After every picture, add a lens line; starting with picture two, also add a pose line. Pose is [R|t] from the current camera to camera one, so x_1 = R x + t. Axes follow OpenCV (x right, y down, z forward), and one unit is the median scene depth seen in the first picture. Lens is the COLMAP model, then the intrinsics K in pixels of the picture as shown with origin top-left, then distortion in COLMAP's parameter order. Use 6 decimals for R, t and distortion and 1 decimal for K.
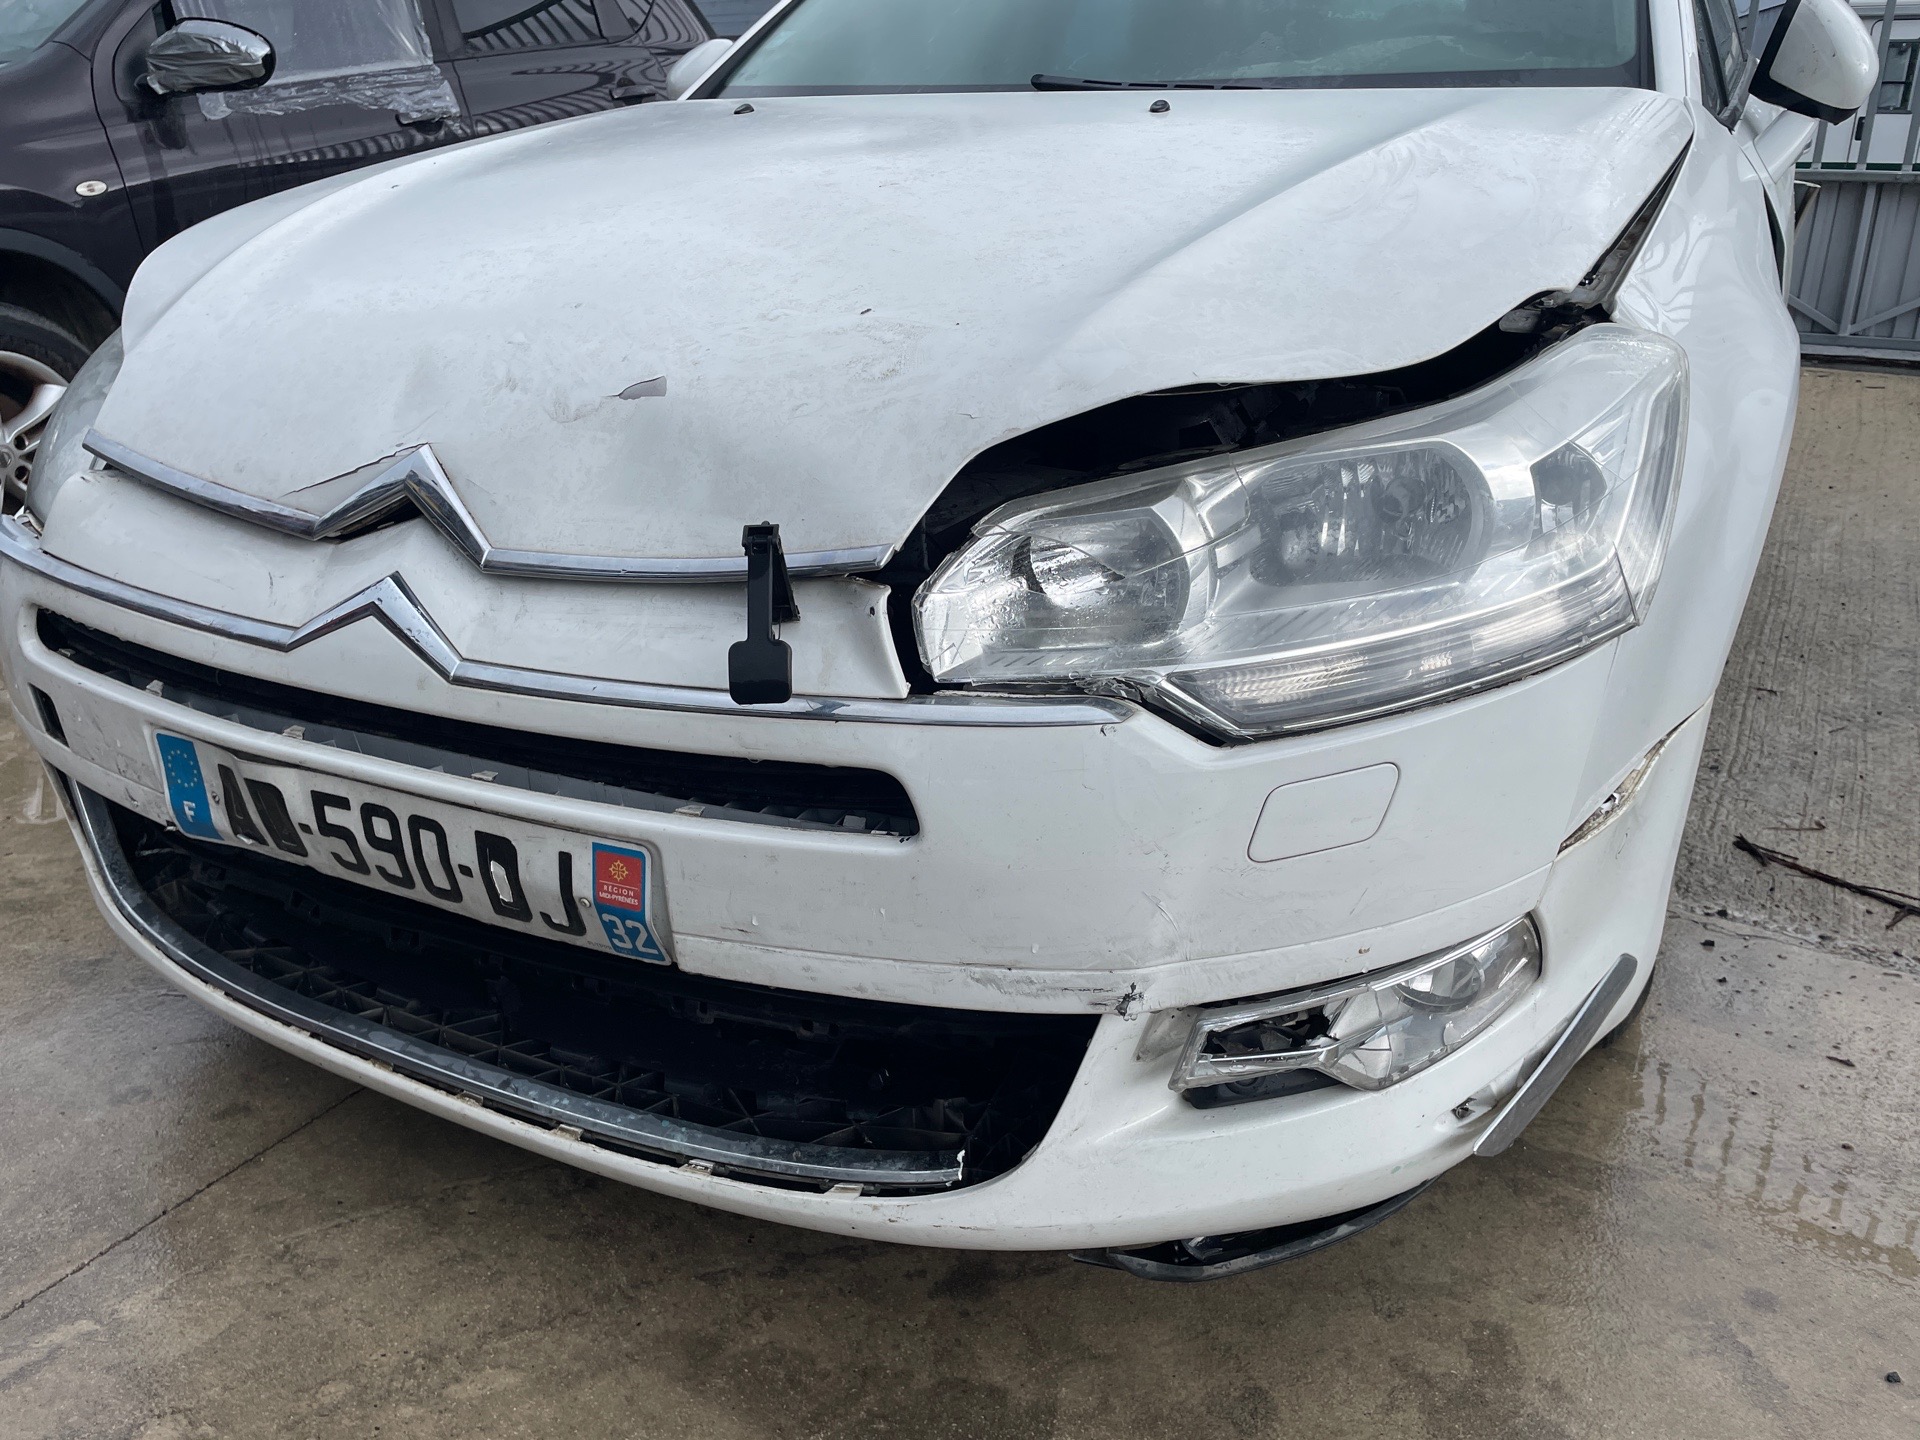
lens RADIAL K [[1464.6, 0, 986.9], [0, 1464.6, 688.0], [0, 0, 1]] dist [0.093881, -0.123916]
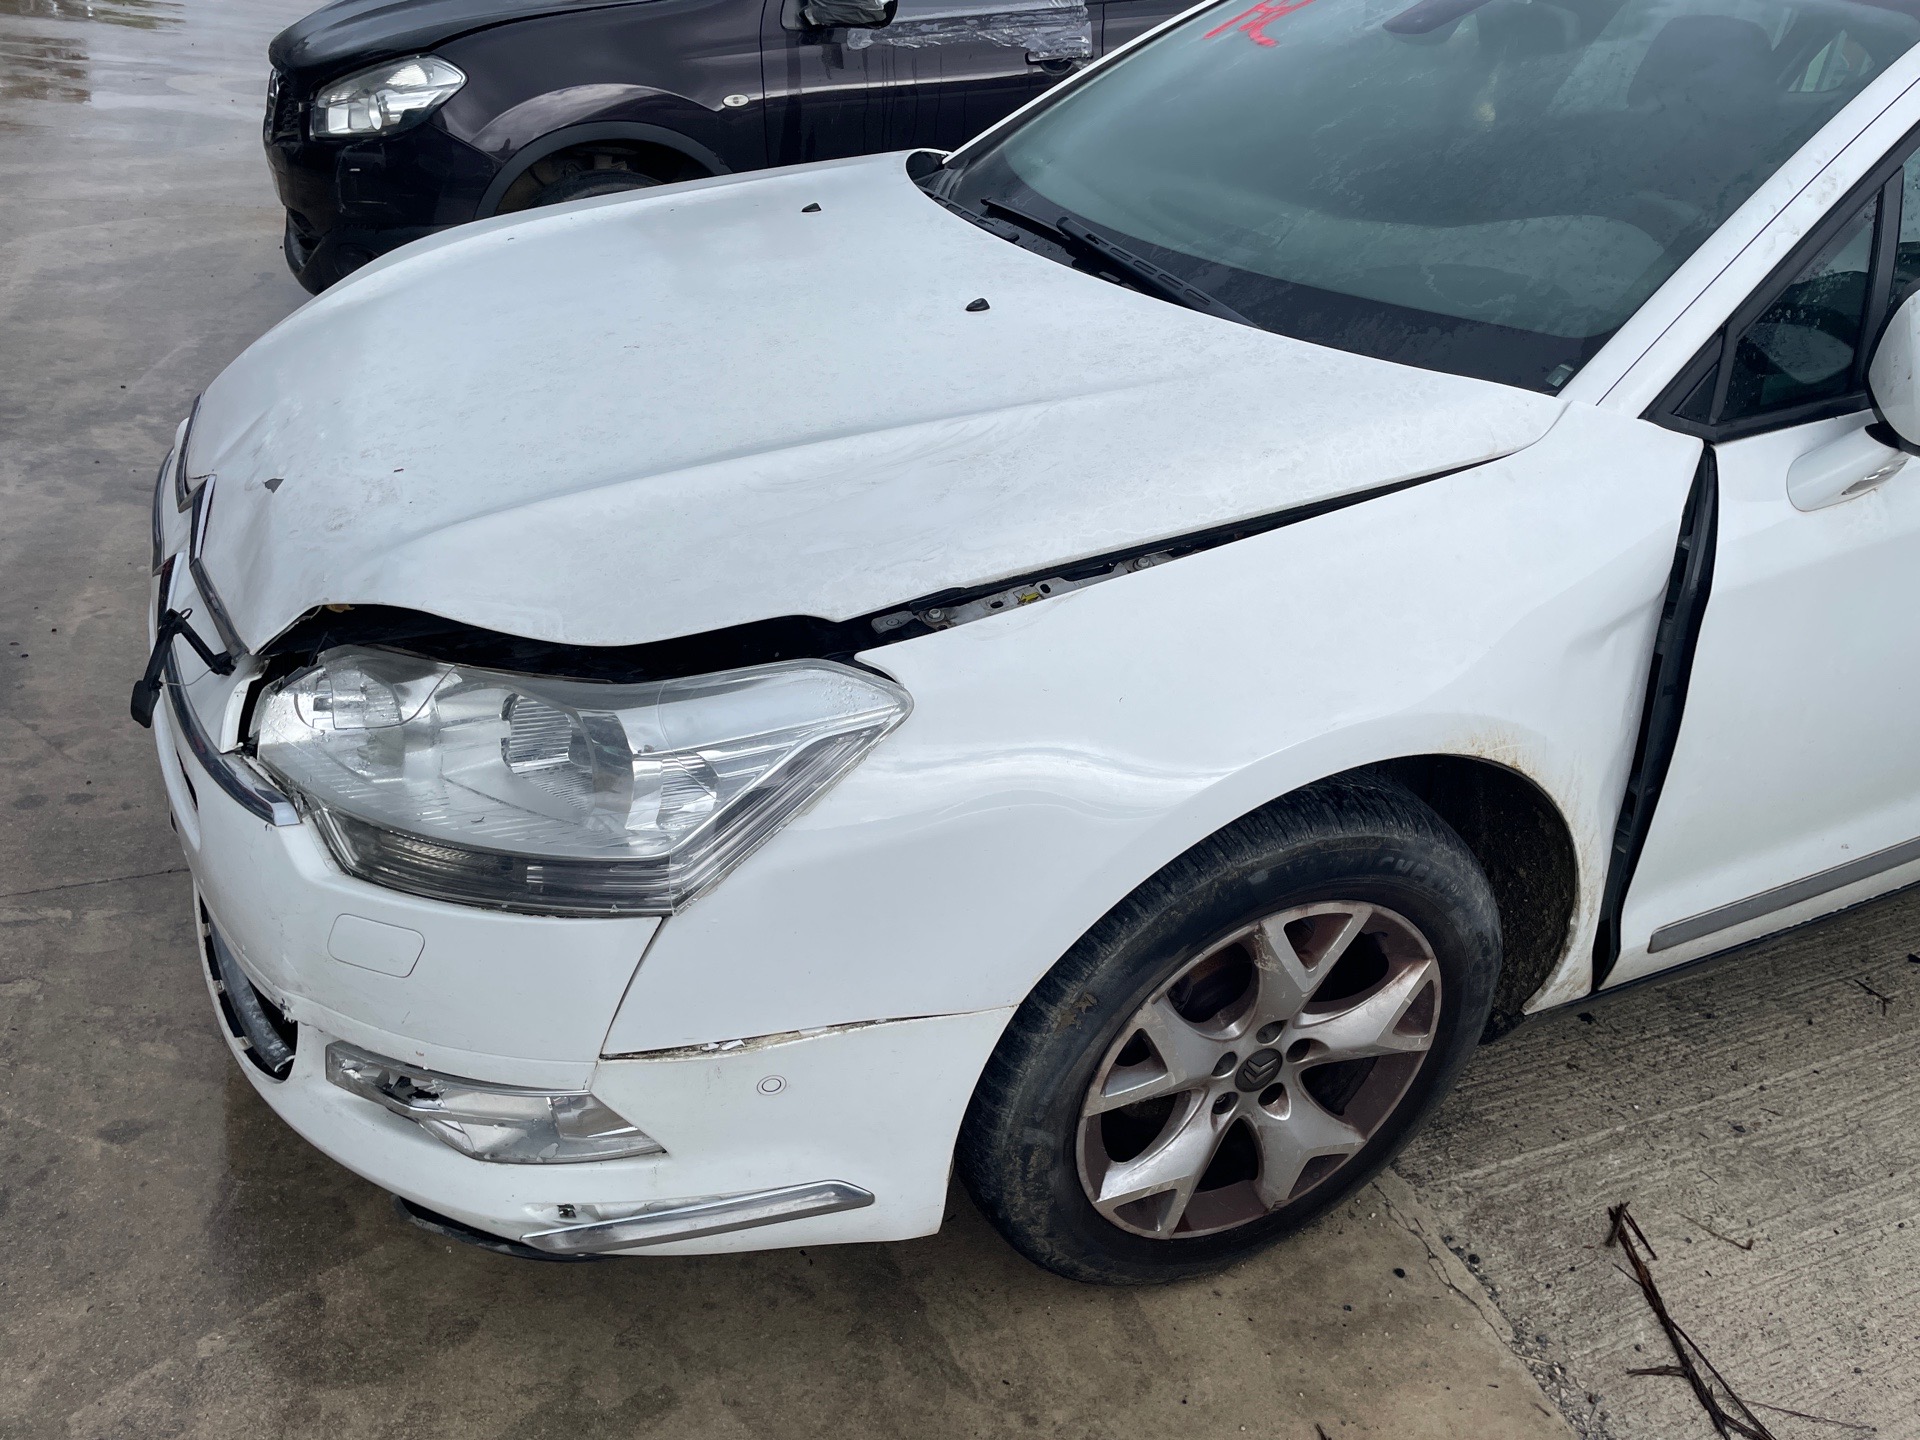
lens RADIAL K [[1461.4, 0, 967.3], [0, 1461.4, 712.6], [0, 0, 1]] dist [0.094270, -0.126172]
pose [[0.796412, 0.349824, -0.493306, 1.030101], [-0.292579, 0.936776, 0.191957, -0.438382], [0.529269, -0.008546, 0.848411, 0.115174]]
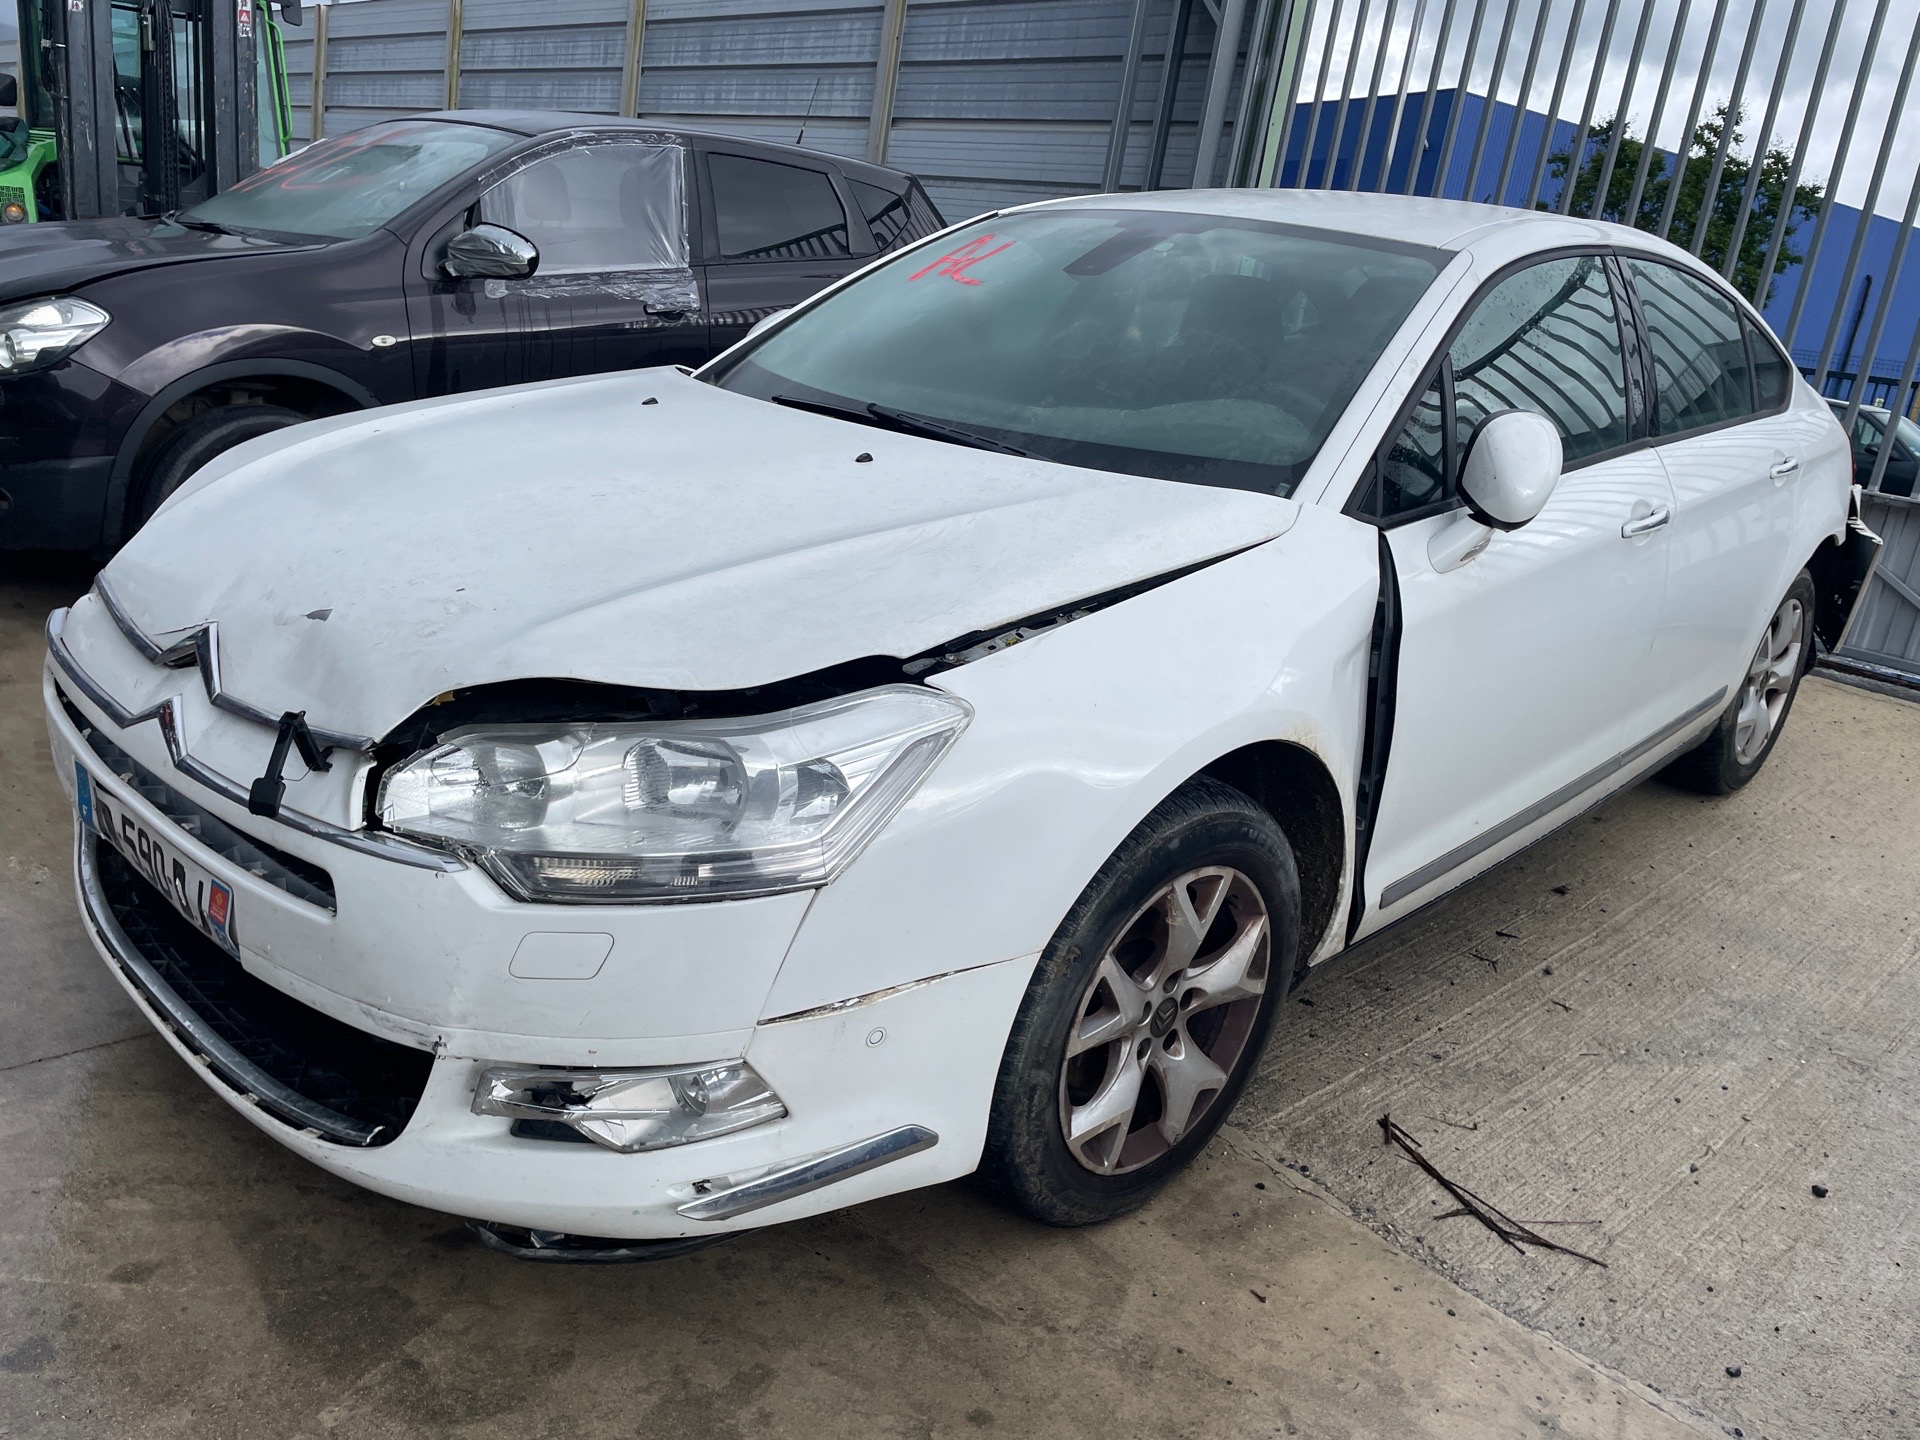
lens RADIAL K [[1461.4, 0, 967.3], [0, 1461.4, 712.6], [0, 0, 1]] dist [0.094270, -0.126172]
pose [[0.952108, 0.189462, -0.239986, 0.806730], [-0.207511, 0.976846, -0.052075, -0.148548], [0.224563, 0.099381, 0.969378, -0.390758]]
